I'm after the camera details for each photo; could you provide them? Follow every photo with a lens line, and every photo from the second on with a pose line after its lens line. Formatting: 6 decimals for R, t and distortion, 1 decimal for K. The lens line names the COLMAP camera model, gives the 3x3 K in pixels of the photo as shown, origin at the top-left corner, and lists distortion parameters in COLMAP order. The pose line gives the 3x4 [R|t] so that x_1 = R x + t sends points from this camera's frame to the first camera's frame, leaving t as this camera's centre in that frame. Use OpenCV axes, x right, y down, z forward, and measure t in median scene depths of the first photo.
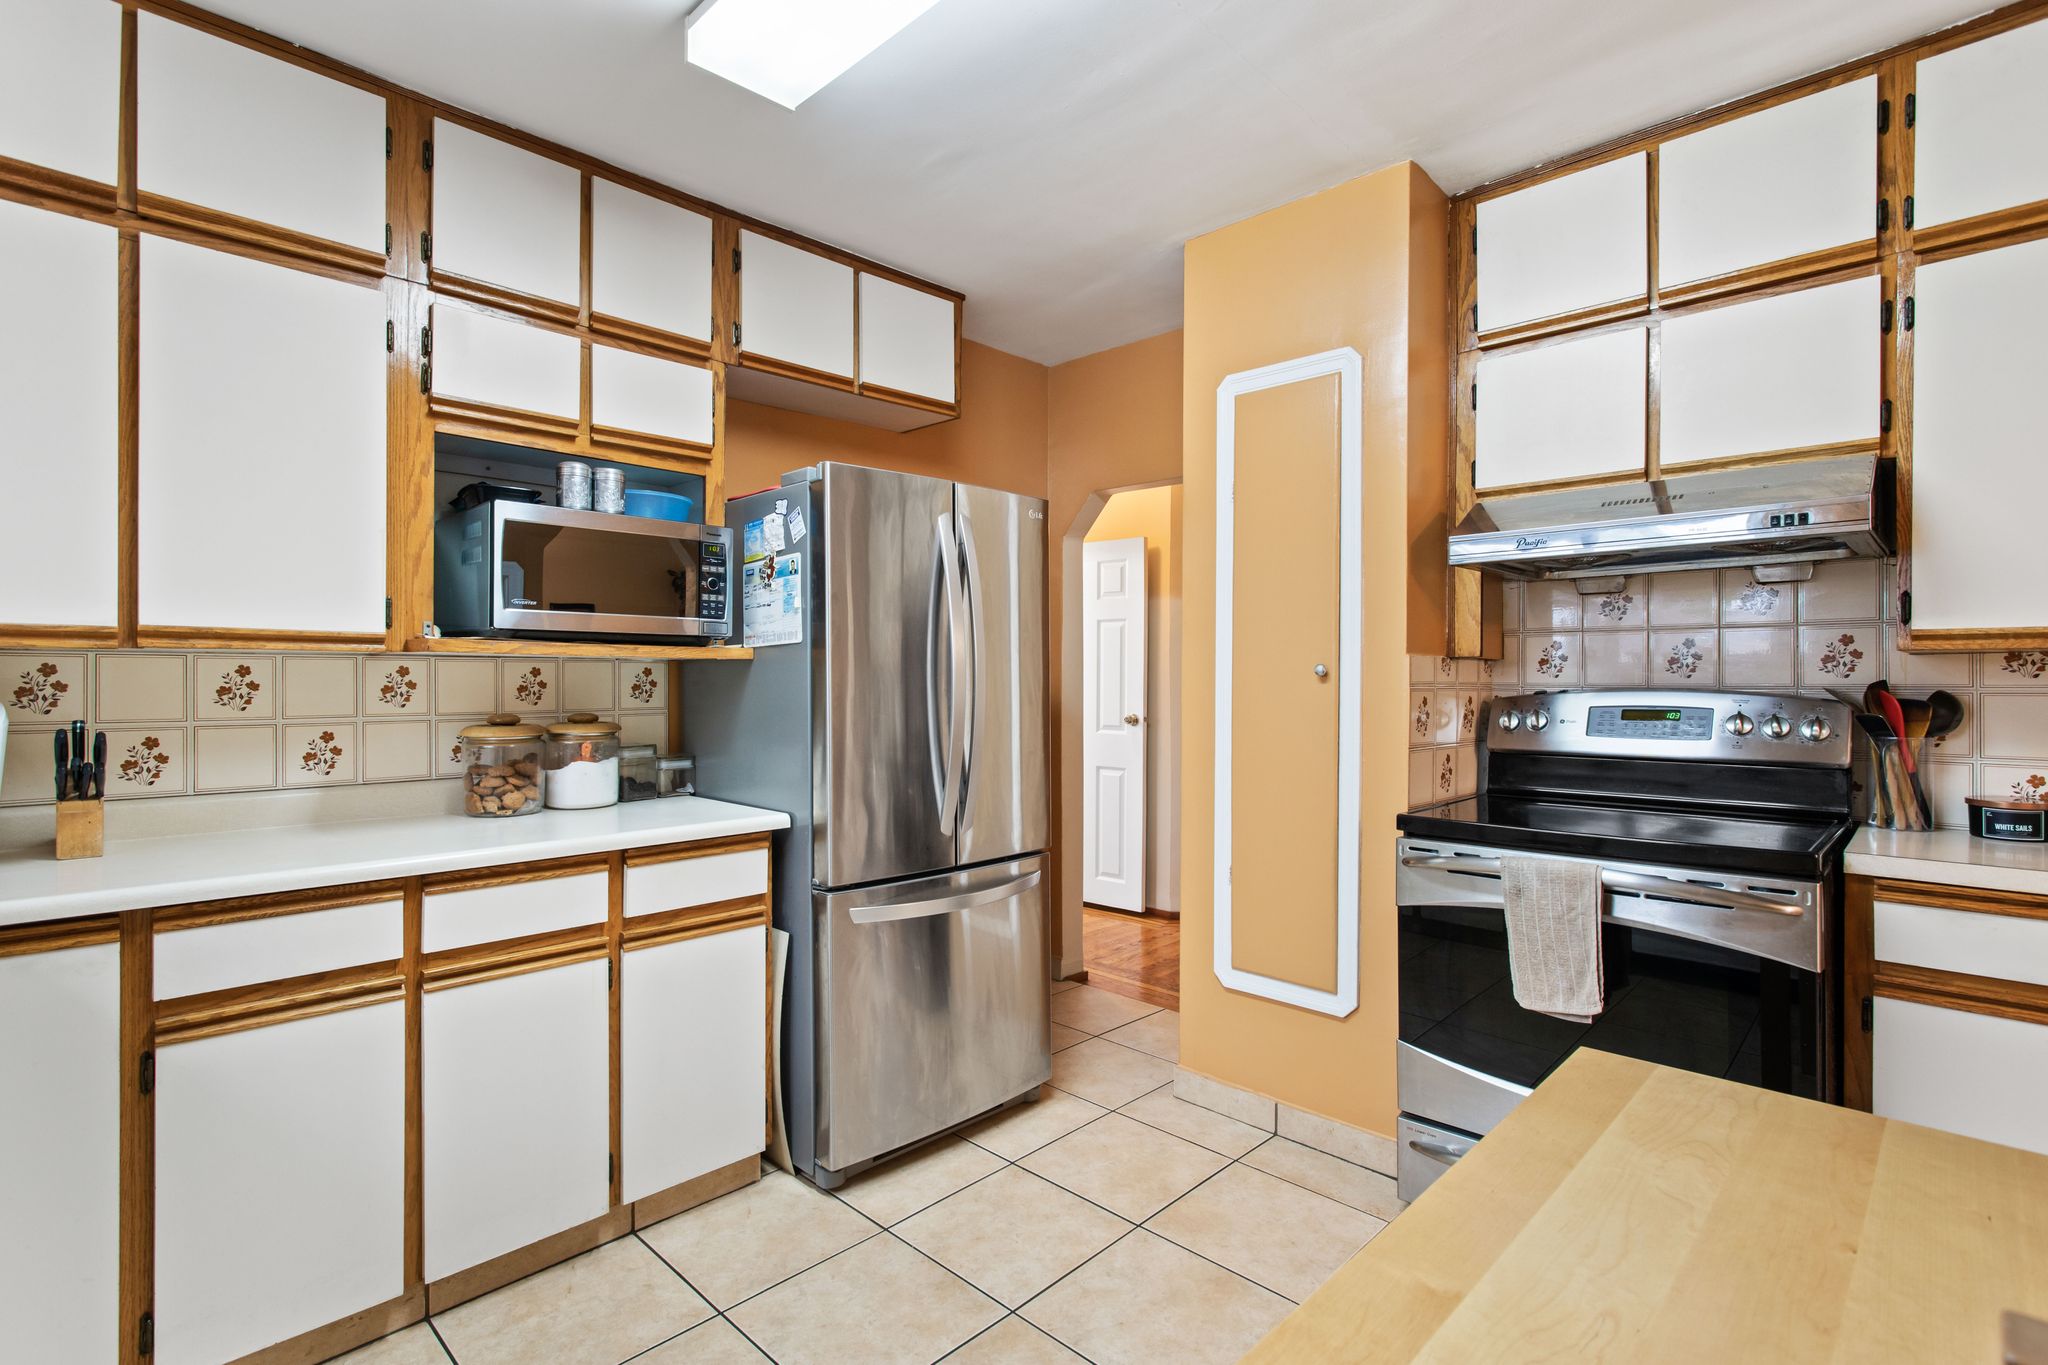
lens RADIAL K [[980.4, 0, 1004.5], [0, 980.4, 681.4], [0, 0, 1]] dist [-0.003746, 0.004995]
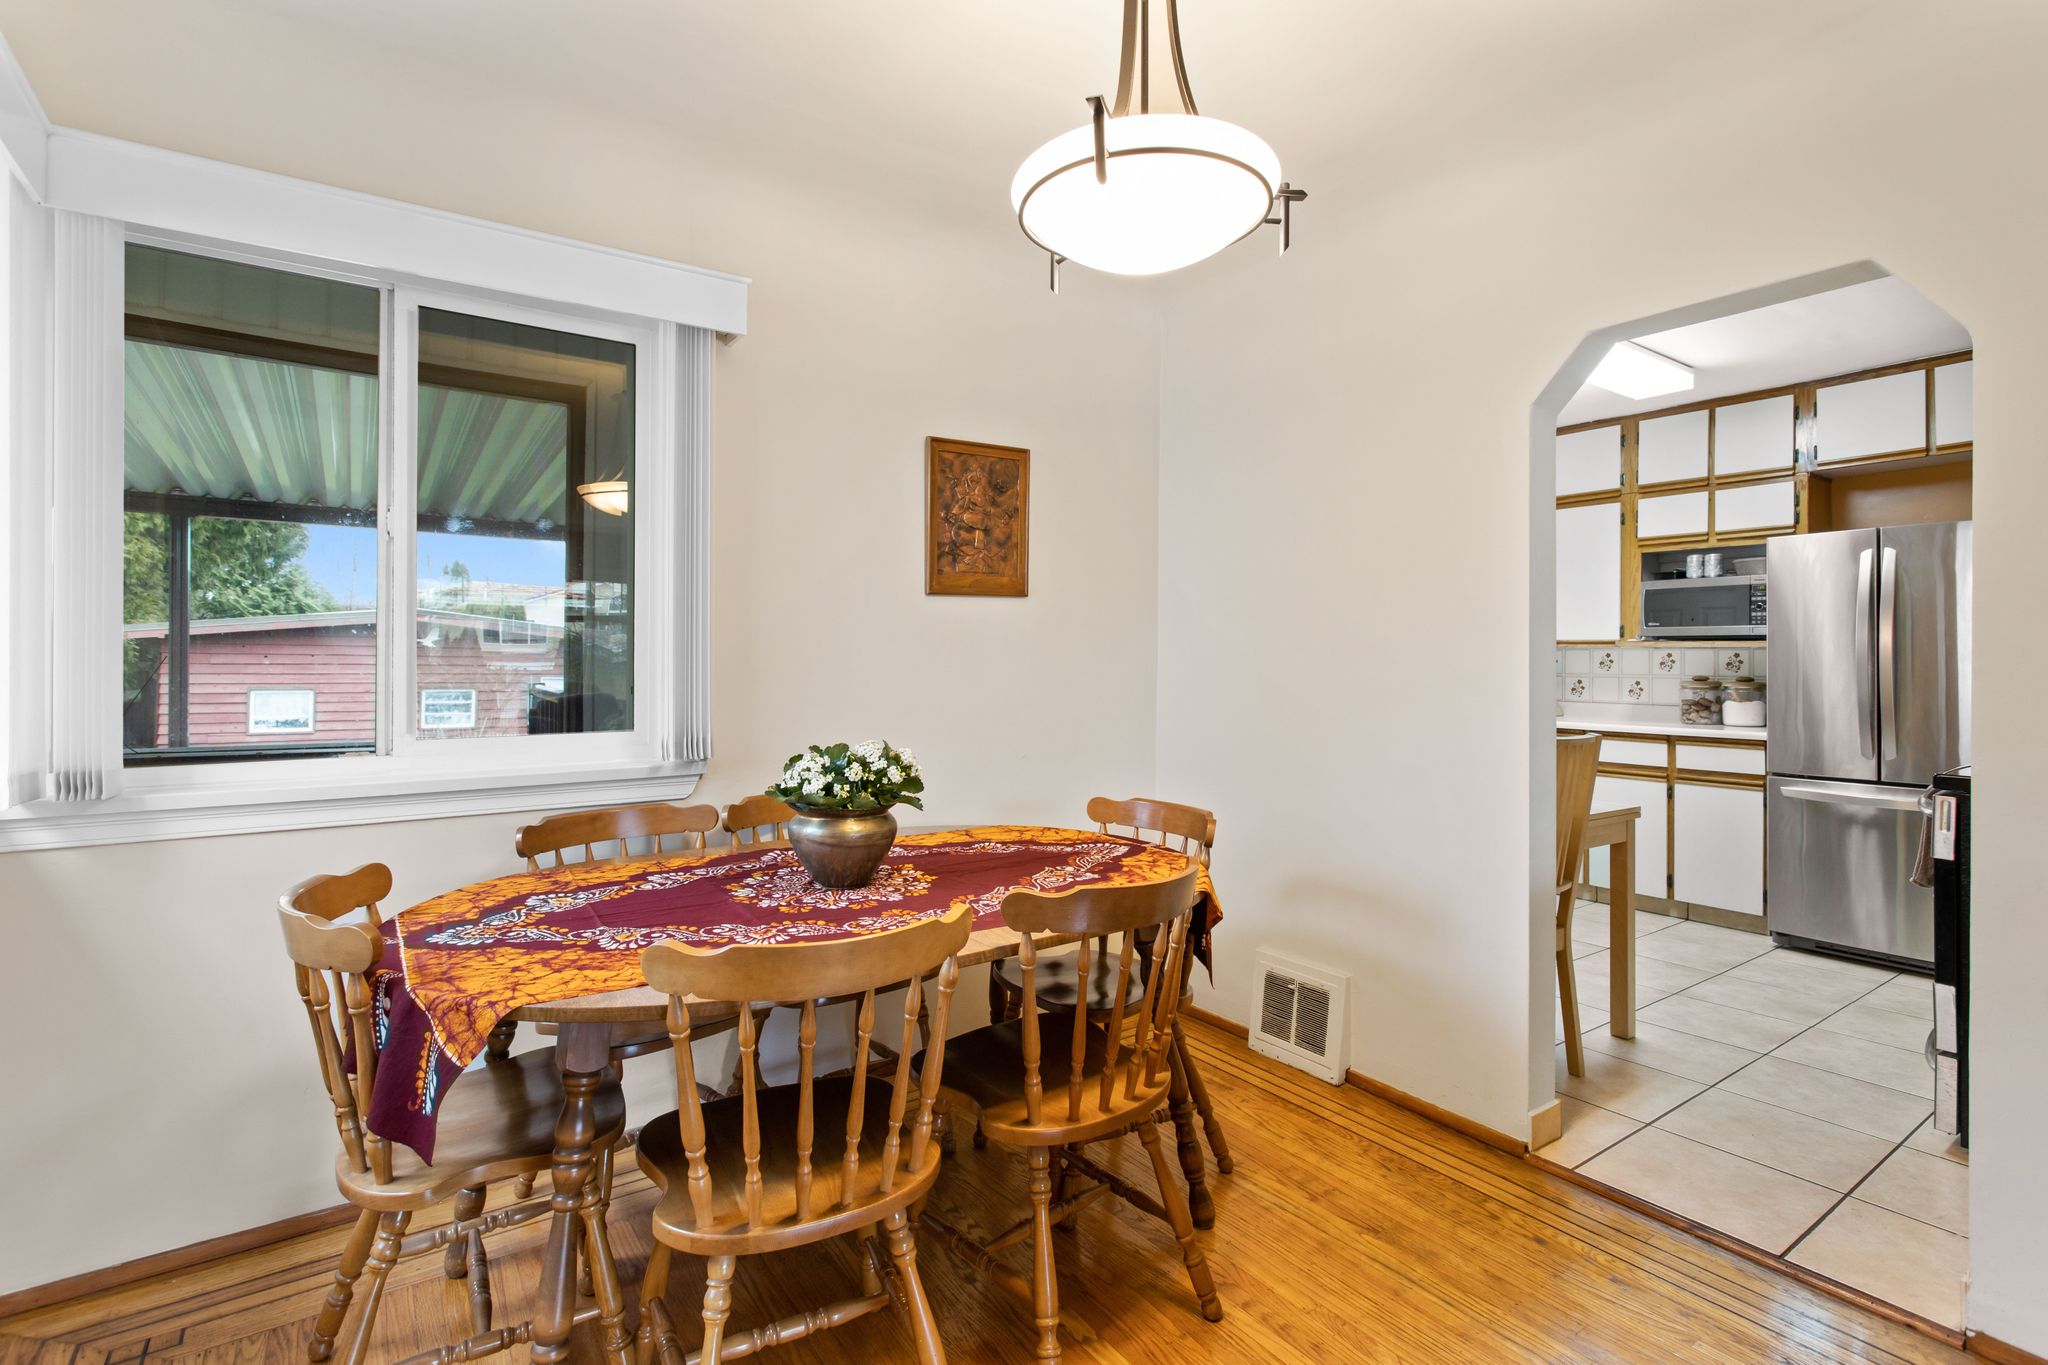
lens RADIAL K [[980.4, 0, 1015.9], [0, 980.4, 662.0], [0, 0, 1]] dist [-0.003746, 0.004995]
pose [[-0.169309, -0.001318, -0.985562, 1.862034], [-0.008758, 0.999962, 0.000168, 0.018234], [0.985524, 0.008660, -0.169314, -0.072882]]
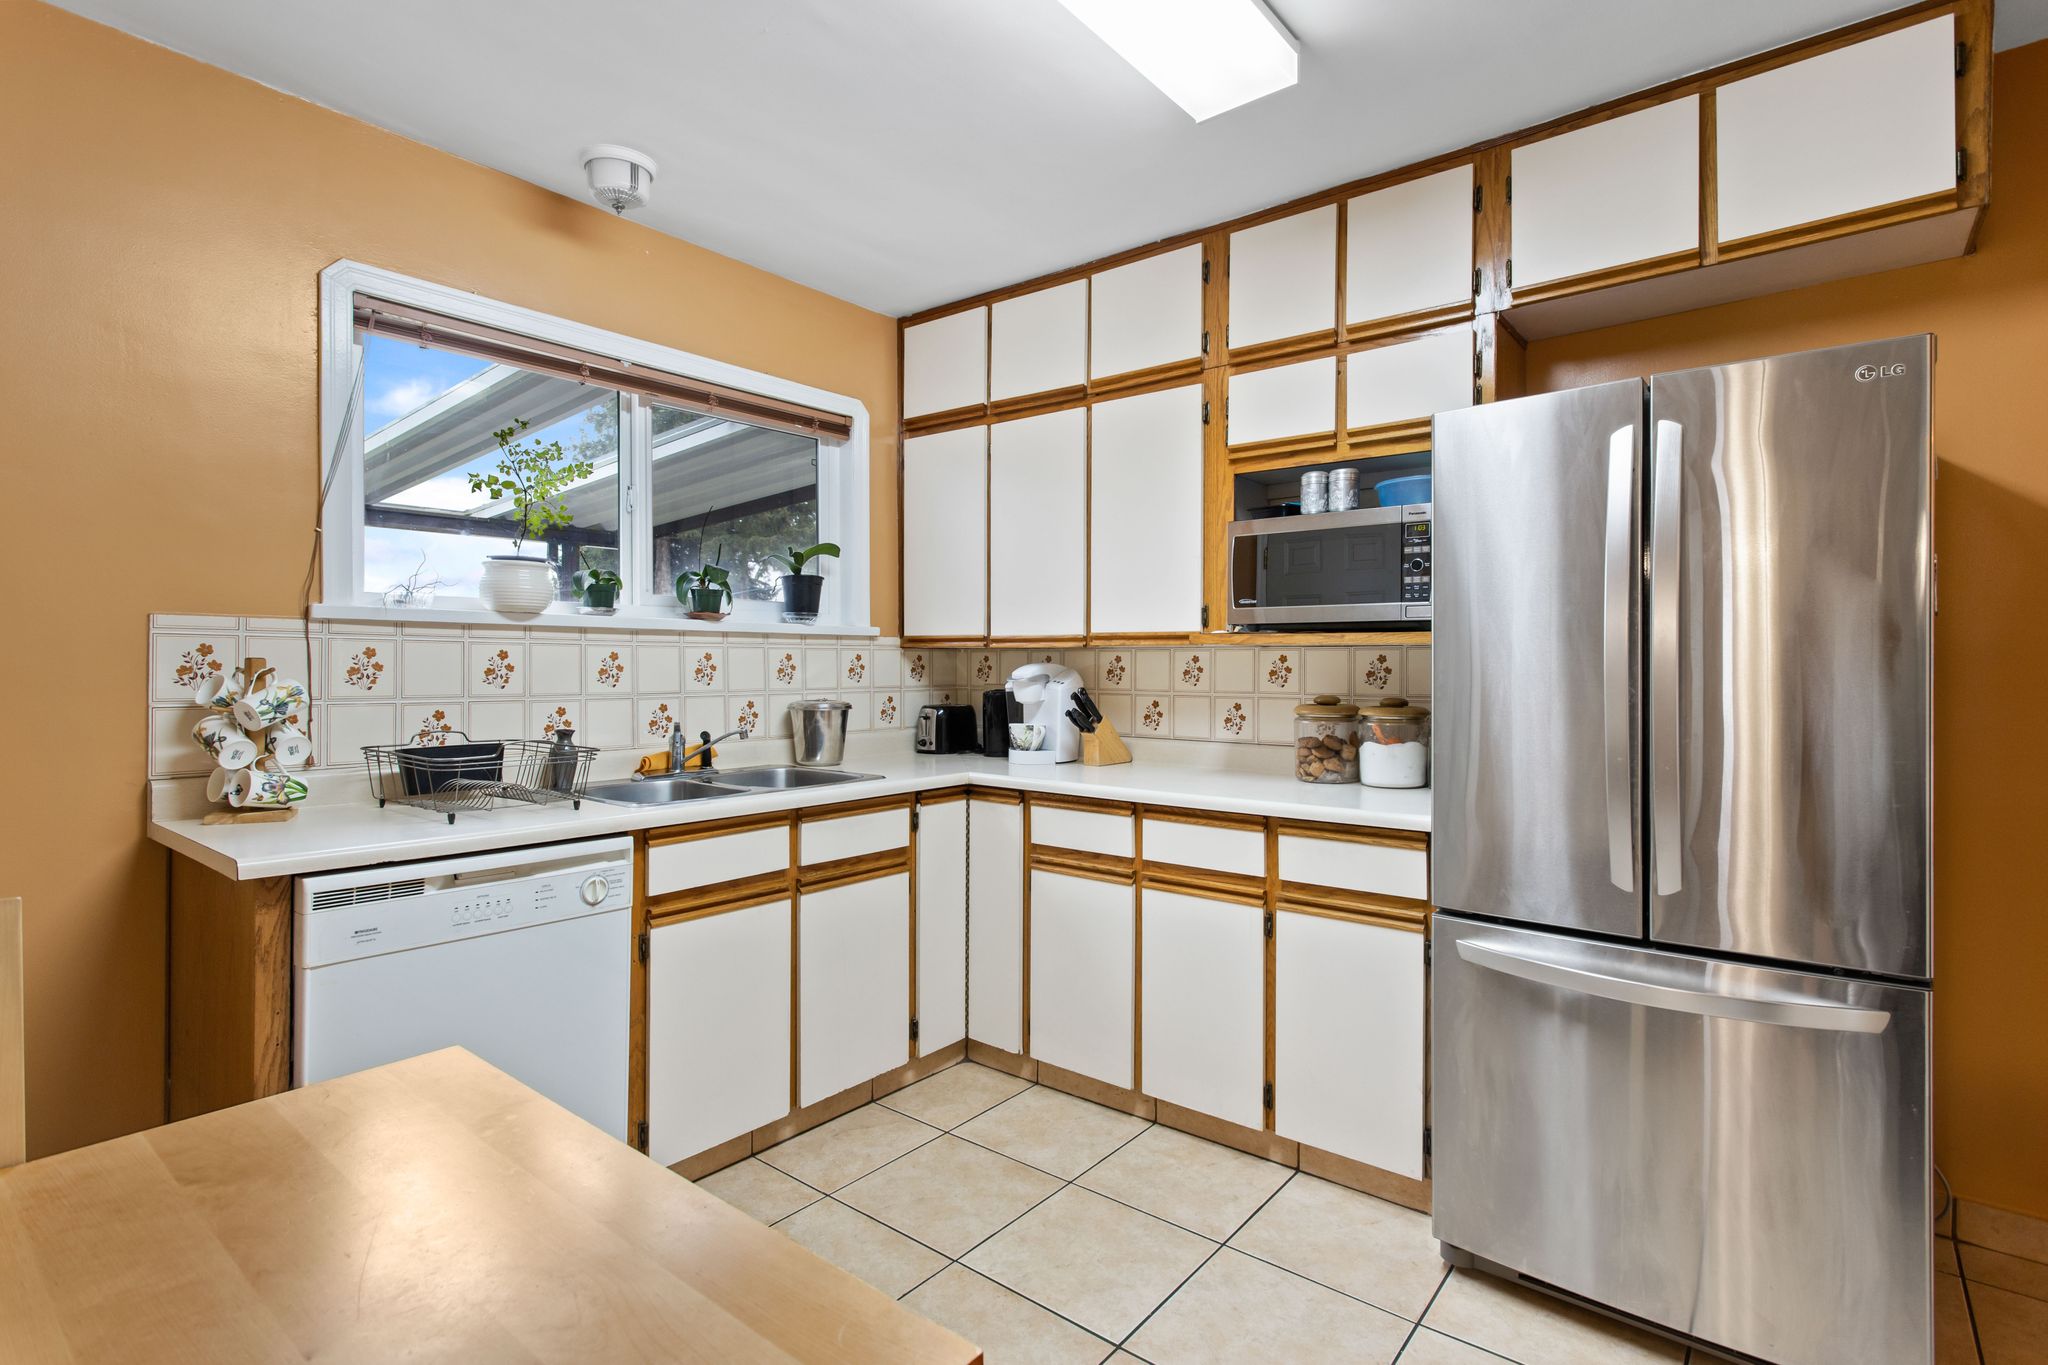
lens RADIAL K [[980.4, 0, 1029.2], [0, 980.4, 672.3], [0, 0, 1]] dist [-0.003746, 0.004995]
pose [[0.111099, 0.007754, -0.993779, 0.639924], [-0.006358, 0.999955, 0.007091, 0.000019], [0.993789, 0.005531, 0.111143, 0.549977]]
